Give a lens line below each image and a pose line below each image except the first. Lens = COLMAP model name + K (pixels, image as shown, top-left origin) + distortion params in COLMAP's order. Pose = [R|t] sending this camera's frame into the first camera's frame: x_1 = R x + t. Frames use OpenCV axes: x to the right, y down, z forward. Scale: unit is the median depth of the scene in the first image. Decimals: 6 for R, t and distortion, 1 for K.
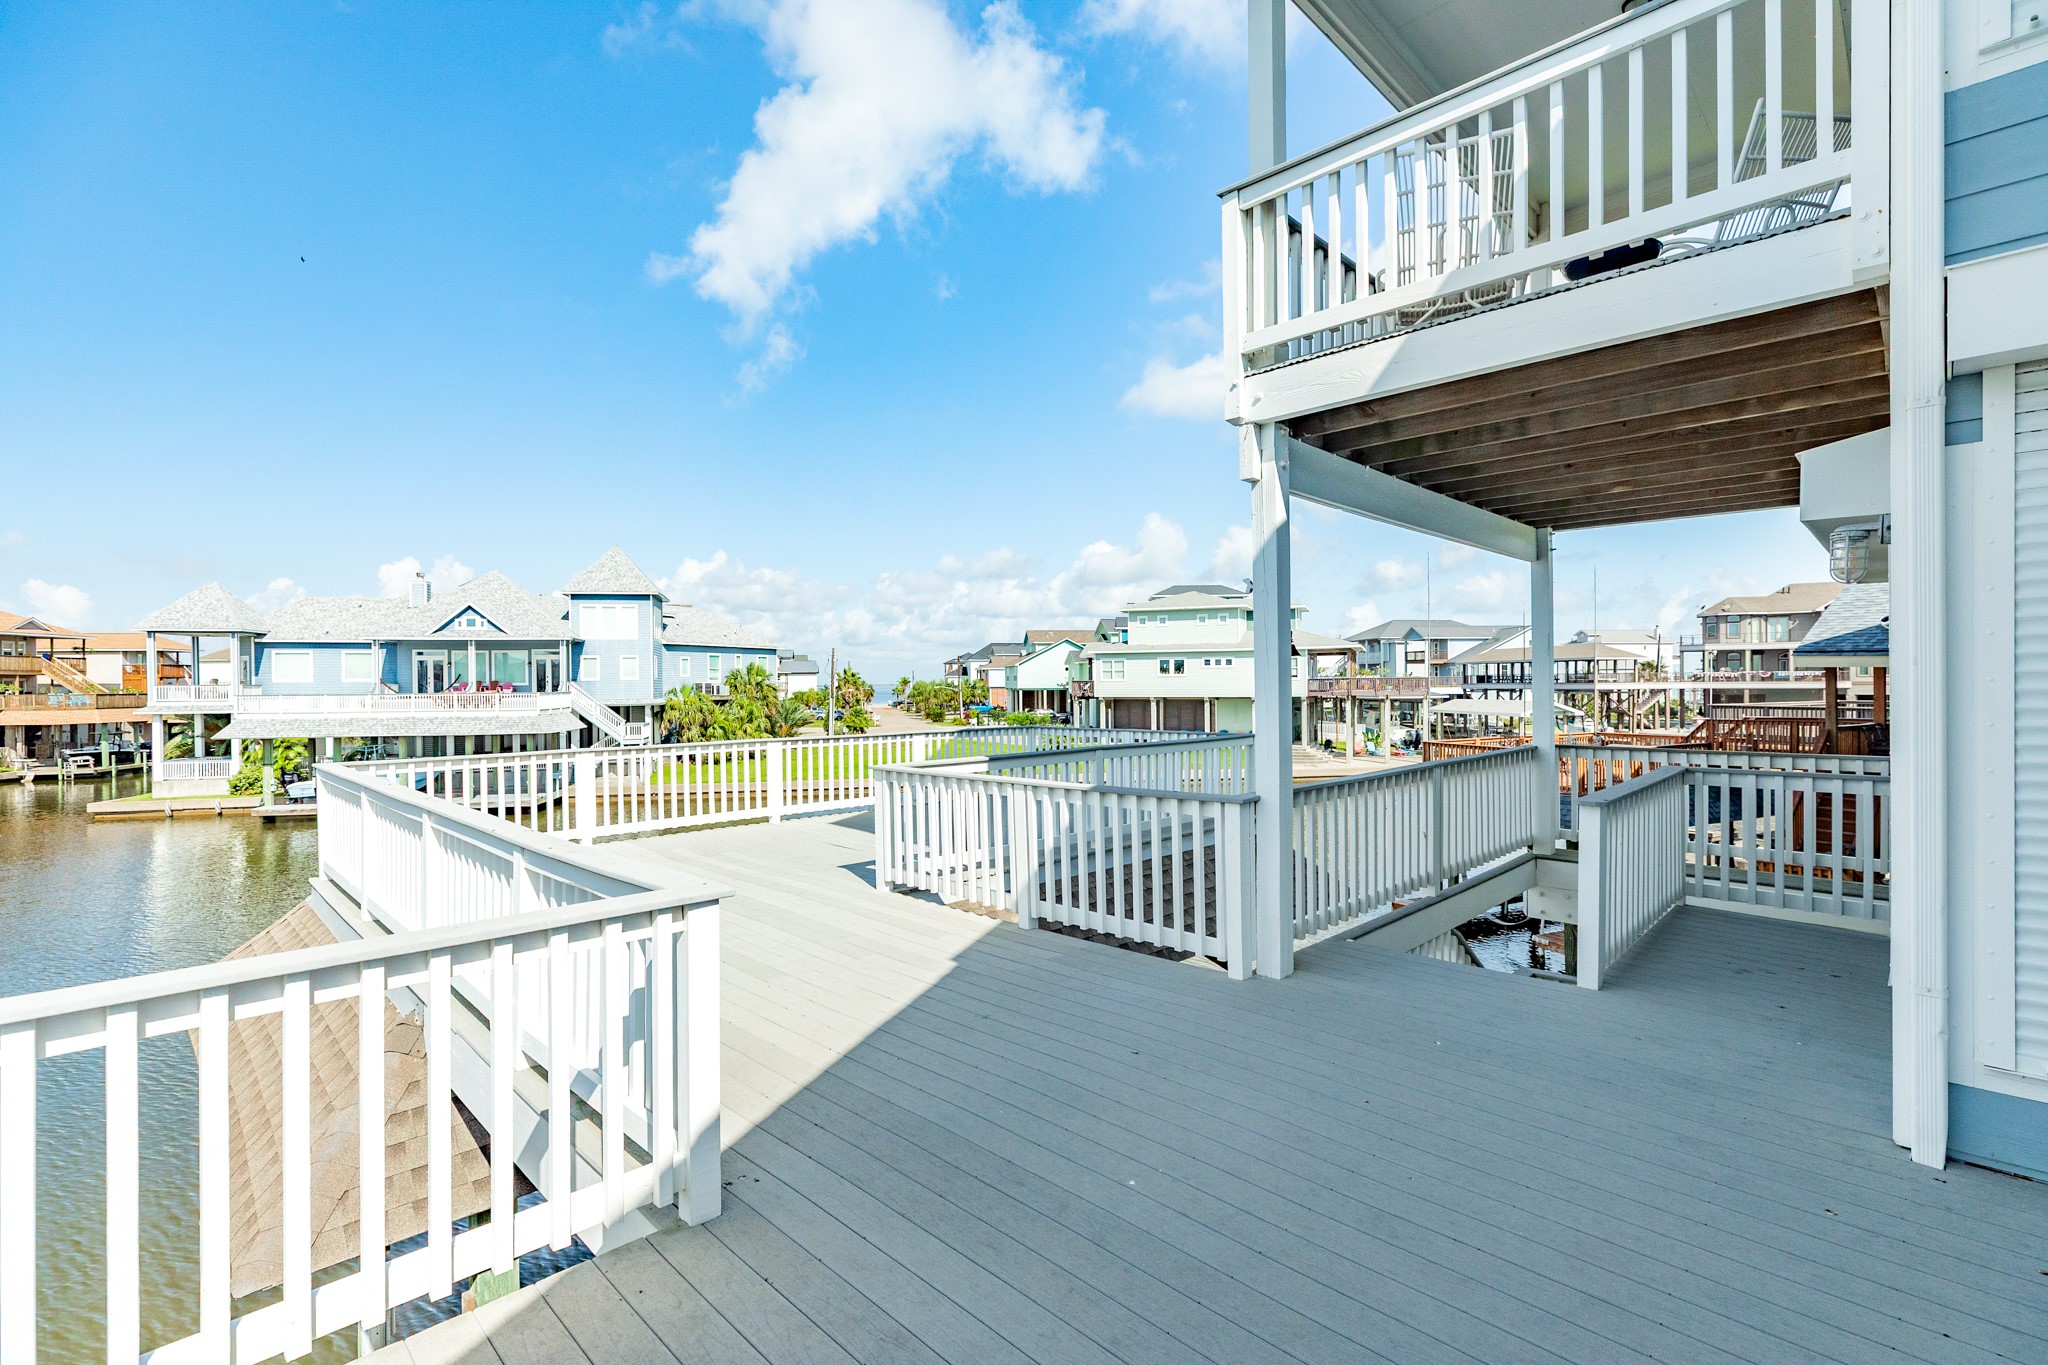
lens RADIAL K [[915.7, 0, 1027.5], [0, 915.7, 687.1], [0, 0, 1]] dist [0.010740, -0.000770]
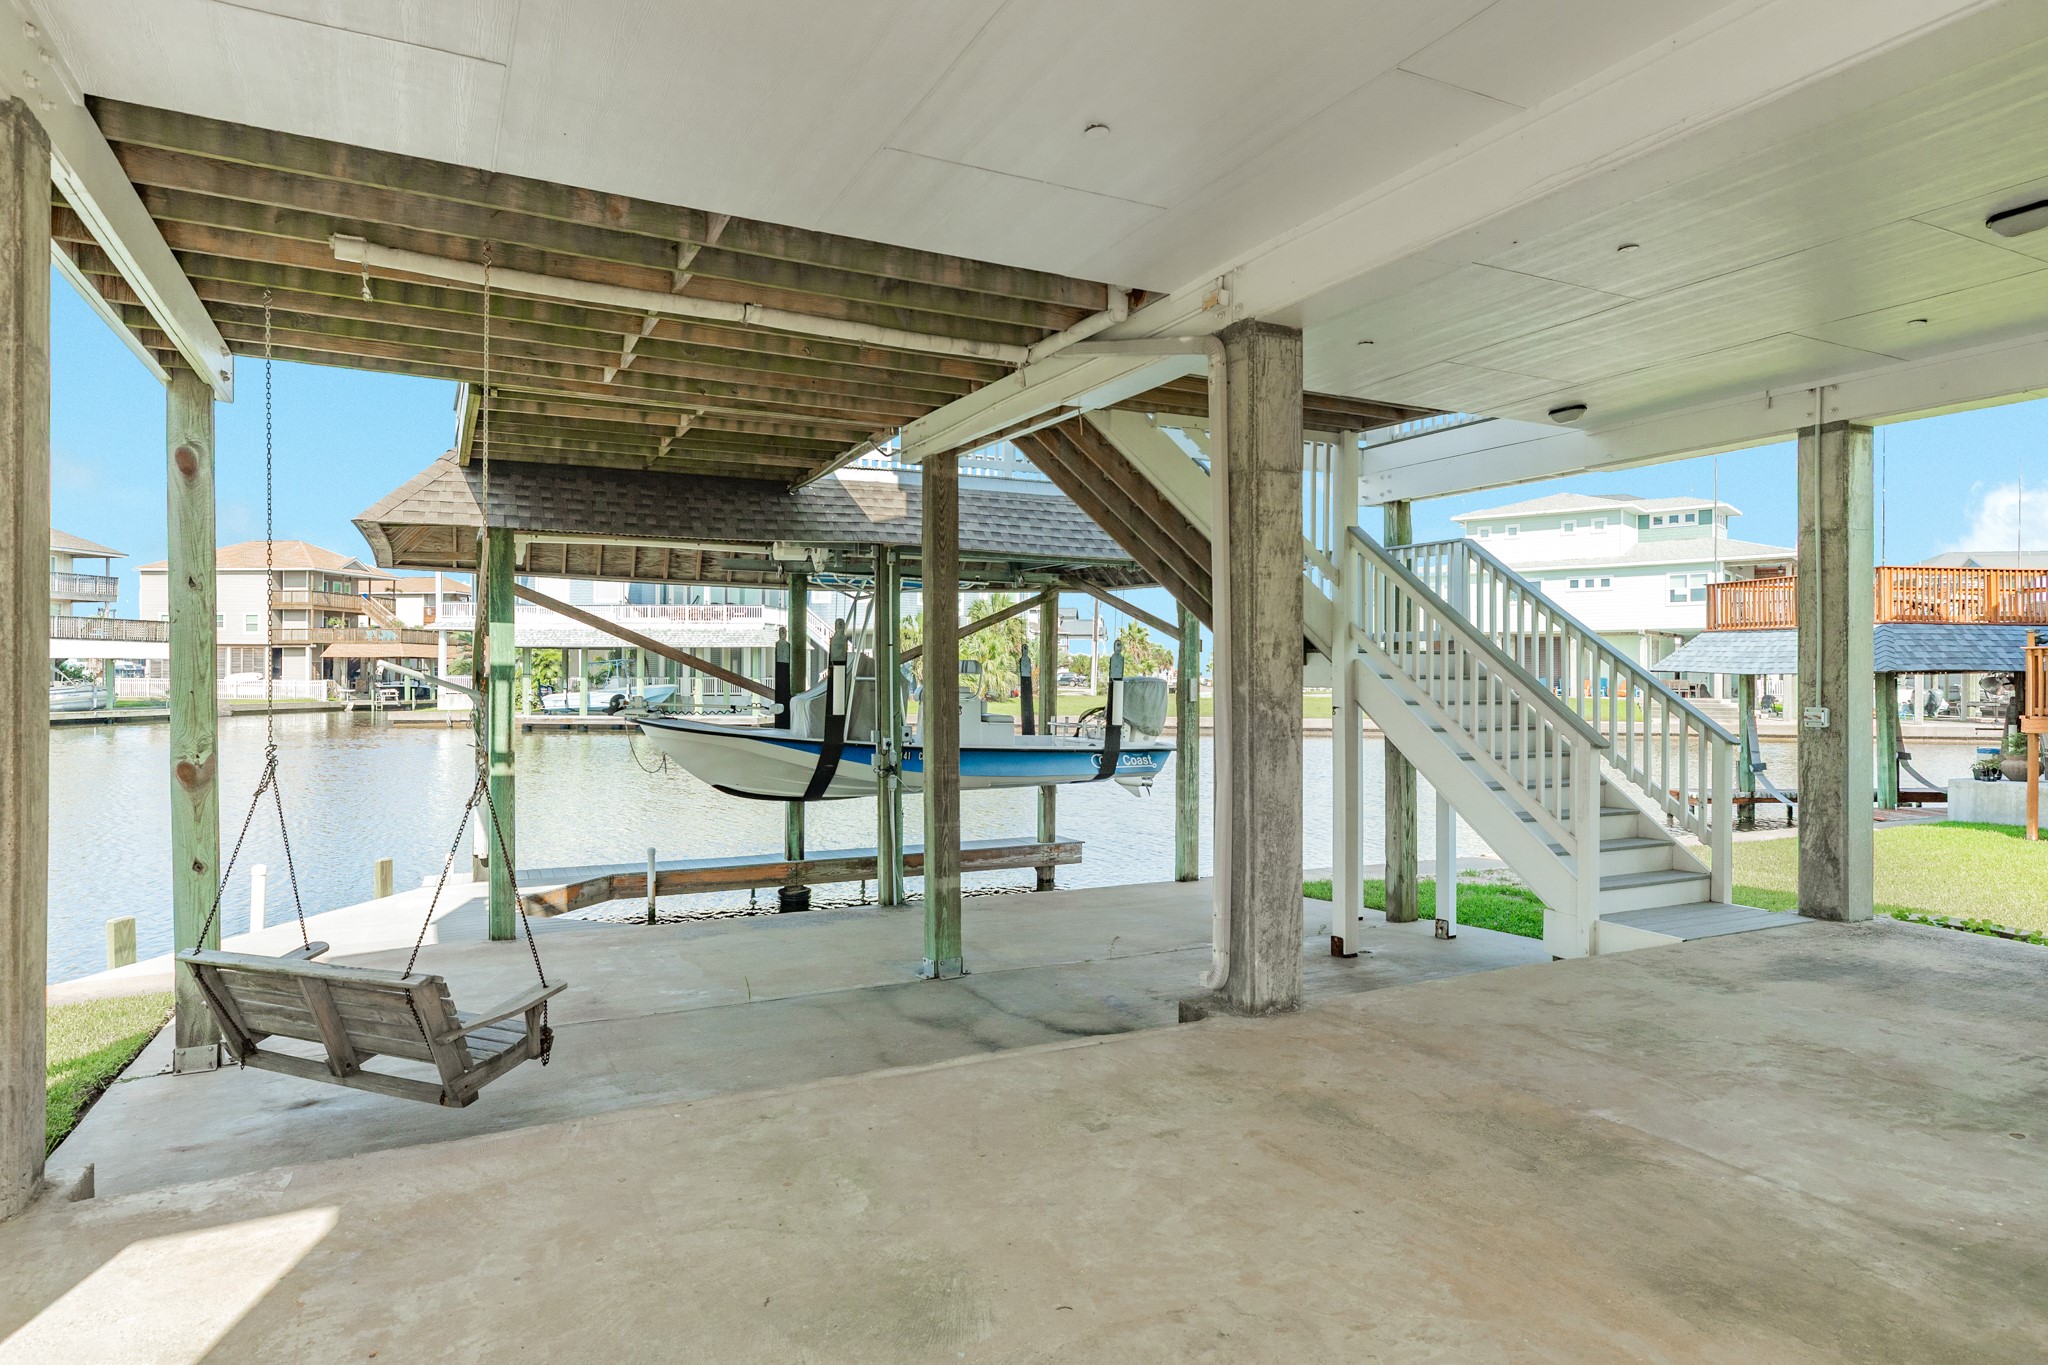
lens RADIAL K [[1182.2, 0, 1029.7], [0, 1182.2, 674.0], [0, 0, 1]] dist [0.012279, -0.000484]
pose [[0.952112, 0.011891, -0.305519, 0.070326], [-0.014731, 0.999867, -0.006993, 0.059043], [0.305395, 0.011159, 0.952160, -0.049486]]
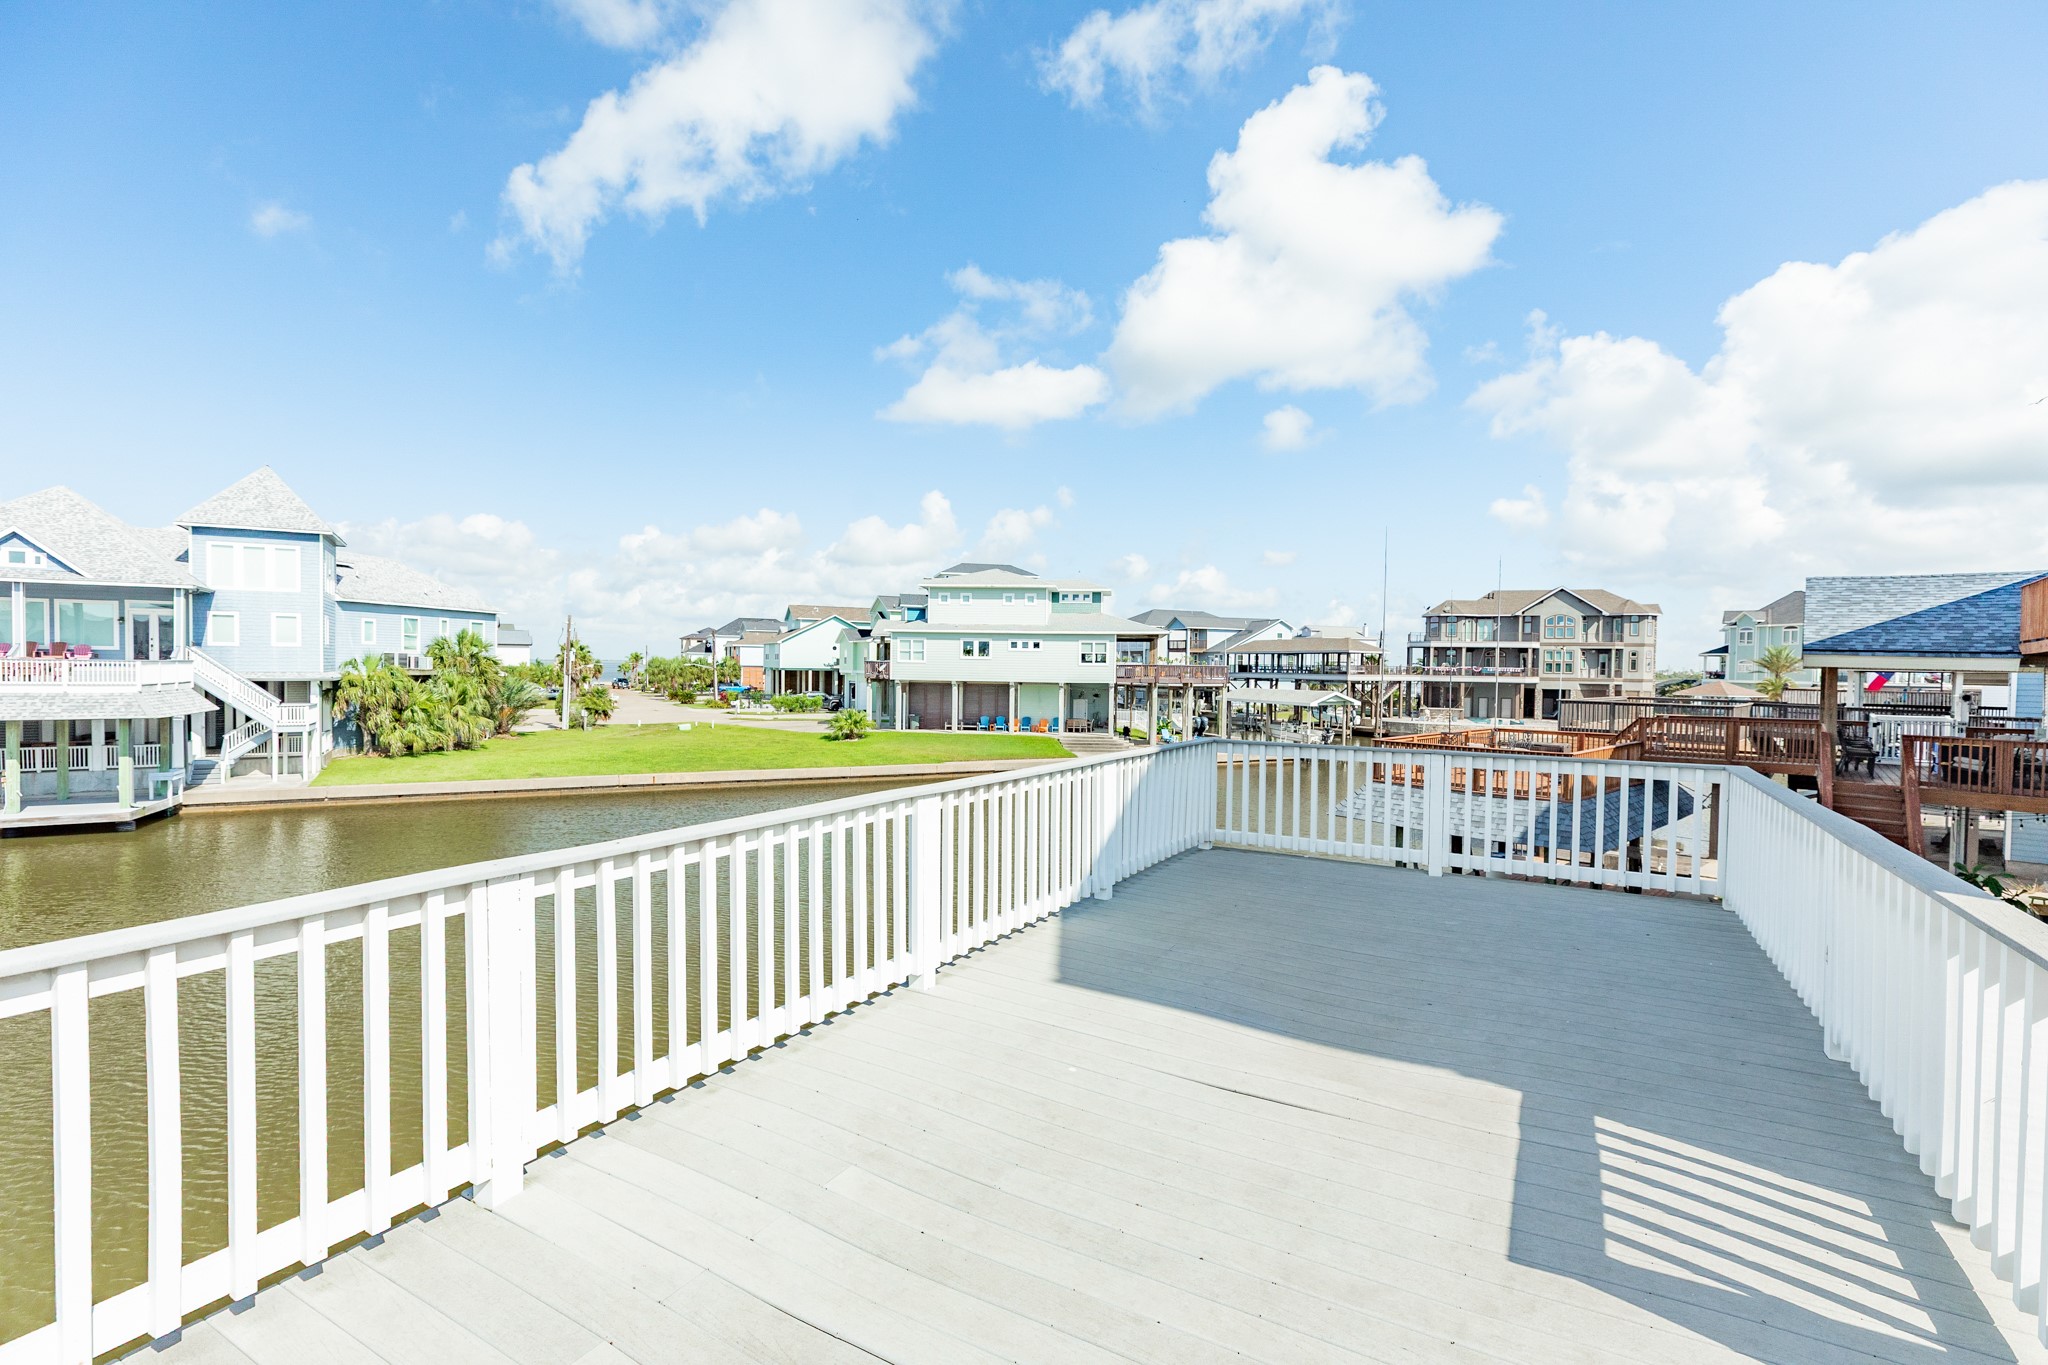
lens RADIAL K [[915.7, 0, 1019.5], [0, 915.7, 682.0], [0, 0, 1]] dist [0.010740, -0.000770]
pose [[0.960719, 0.016781, 0.277016, -0.057541], [-0.020668, 0.999725, 0.011117, 0.000450], [-0.276753, -0.016406, 0.960801, 0.095438]]
